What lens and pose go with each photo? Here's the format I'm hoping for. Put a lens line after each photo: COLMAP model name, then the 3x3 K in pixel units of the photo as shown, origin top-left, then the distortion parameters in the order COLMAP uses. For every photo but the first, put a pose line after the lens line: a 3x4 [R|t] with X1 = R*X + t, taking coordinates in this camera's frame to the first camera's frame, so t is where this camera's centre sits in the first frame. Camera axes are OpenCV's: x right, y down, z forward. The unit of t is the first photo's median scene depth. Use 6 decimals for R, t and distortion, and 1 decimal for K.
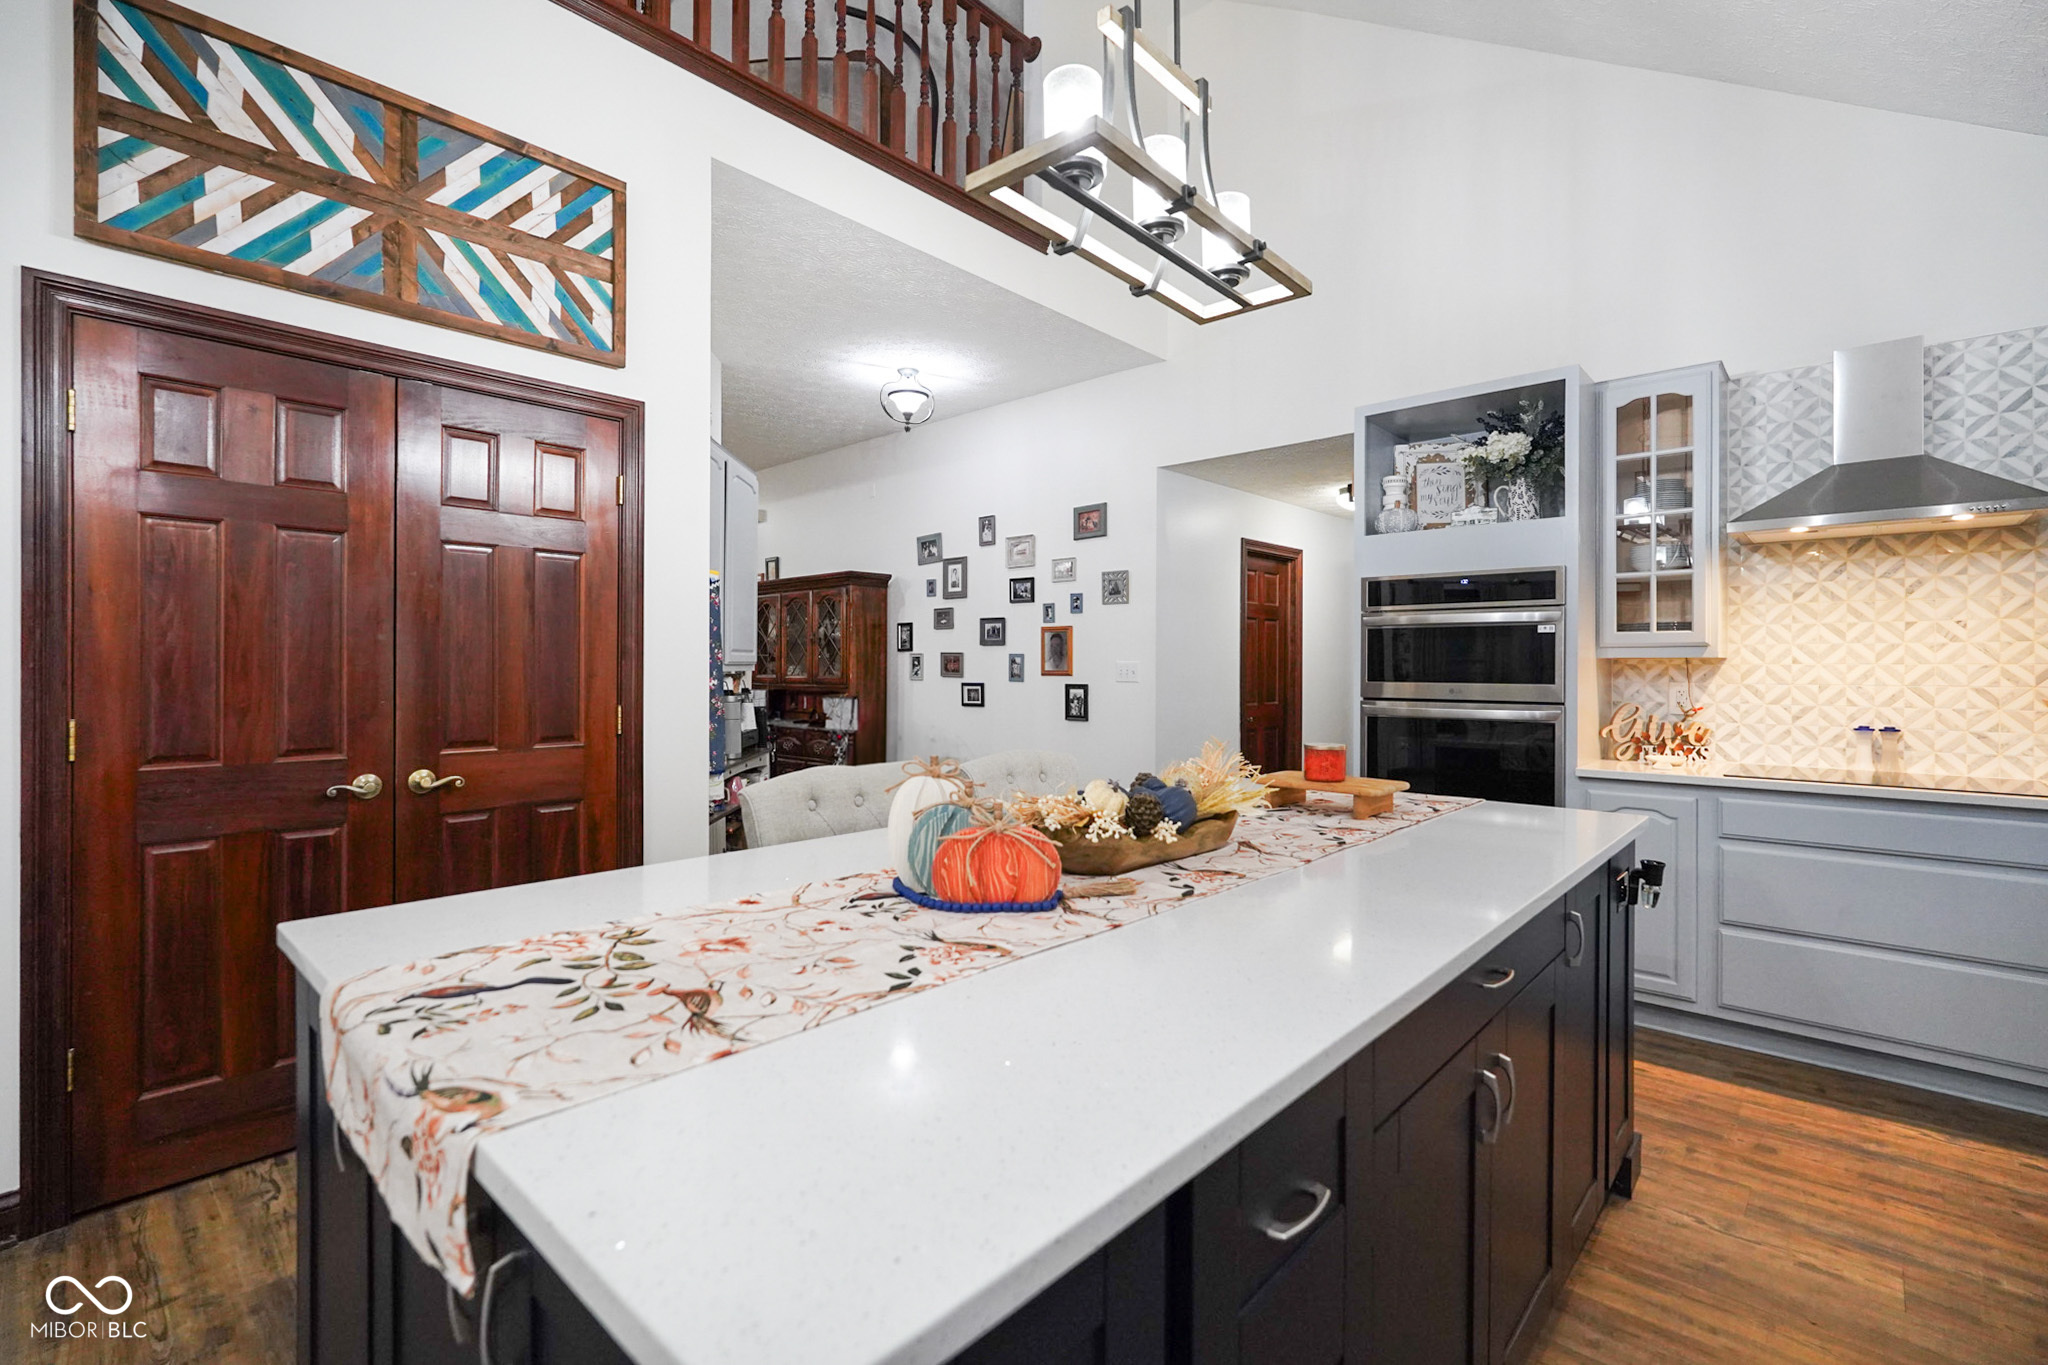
lens RADIAL K [[911.2, 0, 1013.2], [0, 911.2, 663.5], [0, 0, 1]] dist [-0.011757, 0.008702]
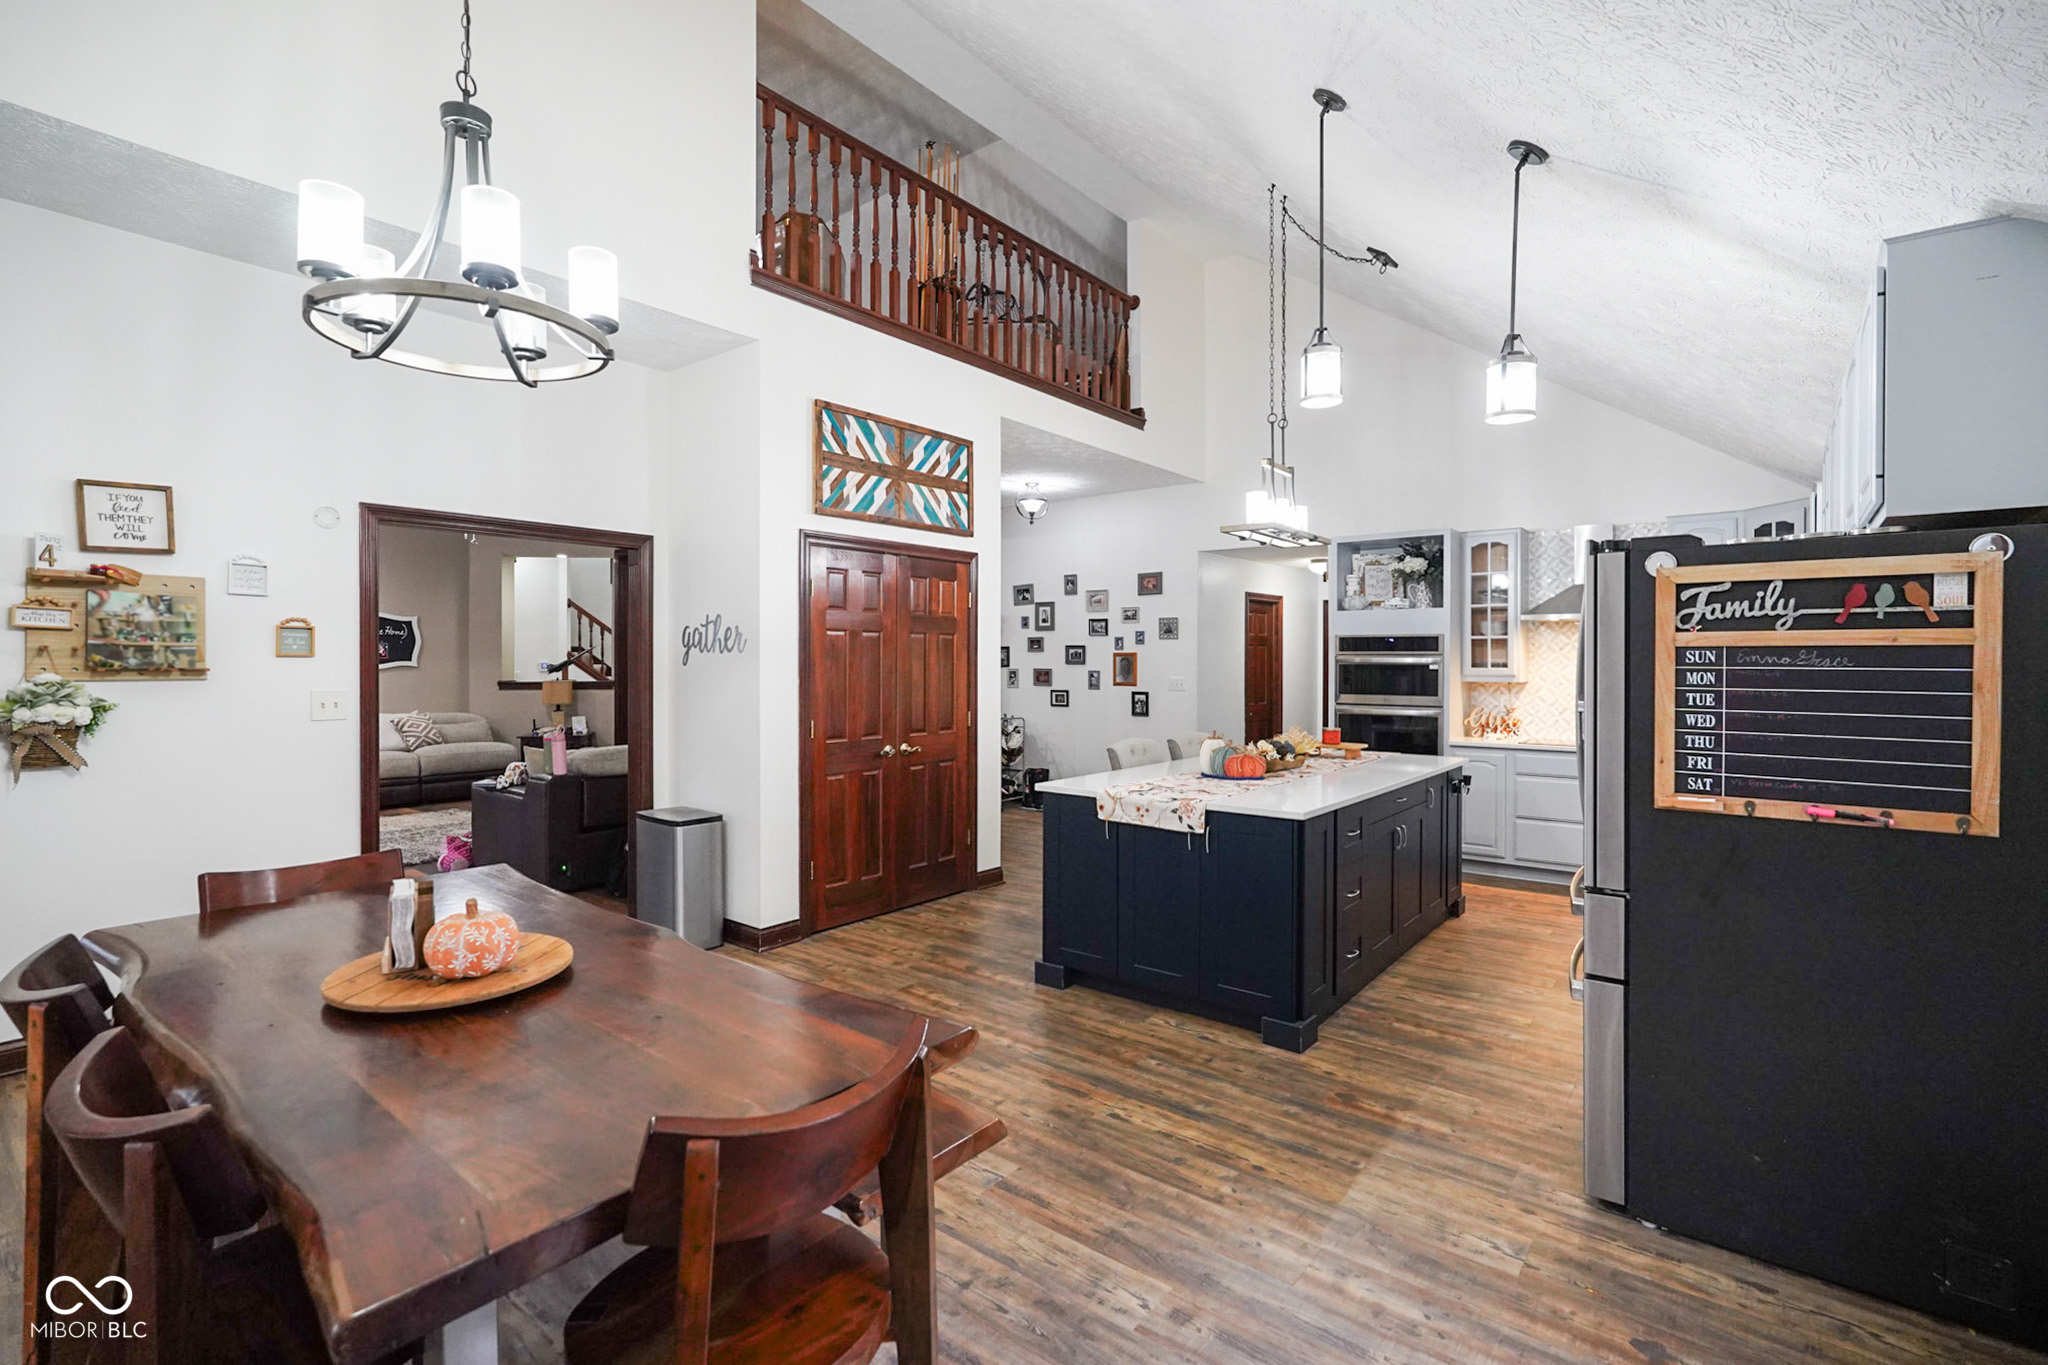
lens RADIAL K [[911.2, 0, 1013.2], [0, 911.2, 663.5], [0, 0, 1]] dist [-0.011757, 0.008702]
pose [[0.997797, -0.001762, 0.066316, -0.395135], [0.001252, 0.999969, 0.007728, -0.059118], [-0.066328, -0.007628, 0.997769, -0.796215]]
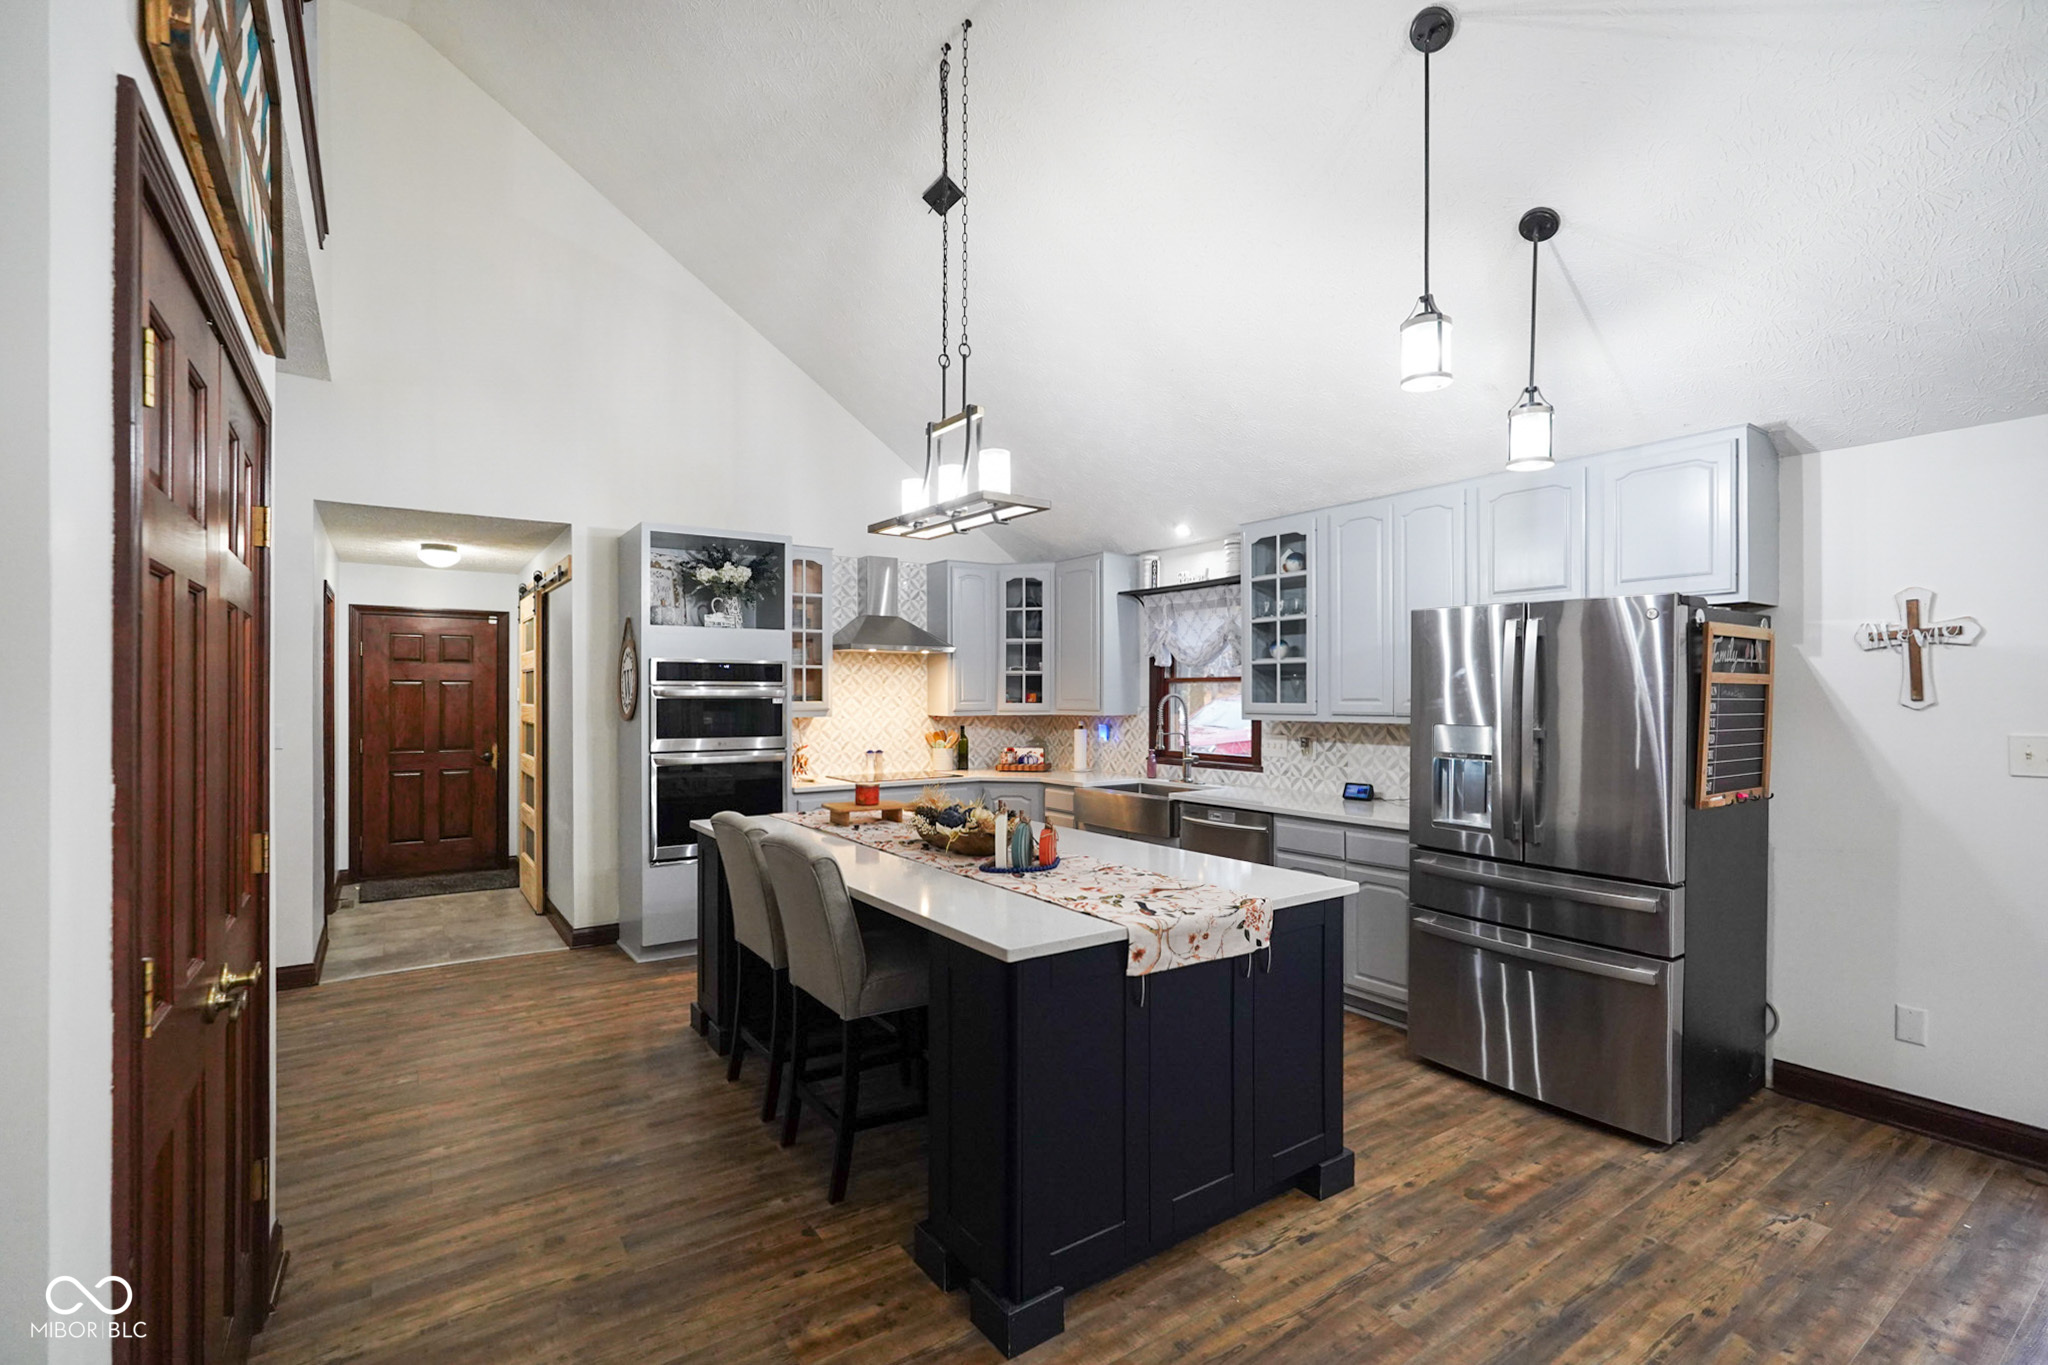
lens RADIAL K [[928.8, 0, 1014.7], [0, 928.8, 693.7], [0, 0, 1]] dist [-0.014588, 0.008326]
pose [[0.225039, -0.003284, 0.974344, -0.847629], [-0.002669, 0.999988, 0.003986, -0.055974], [-0.974346, -0.003498, 0.225028, 0.233983]]
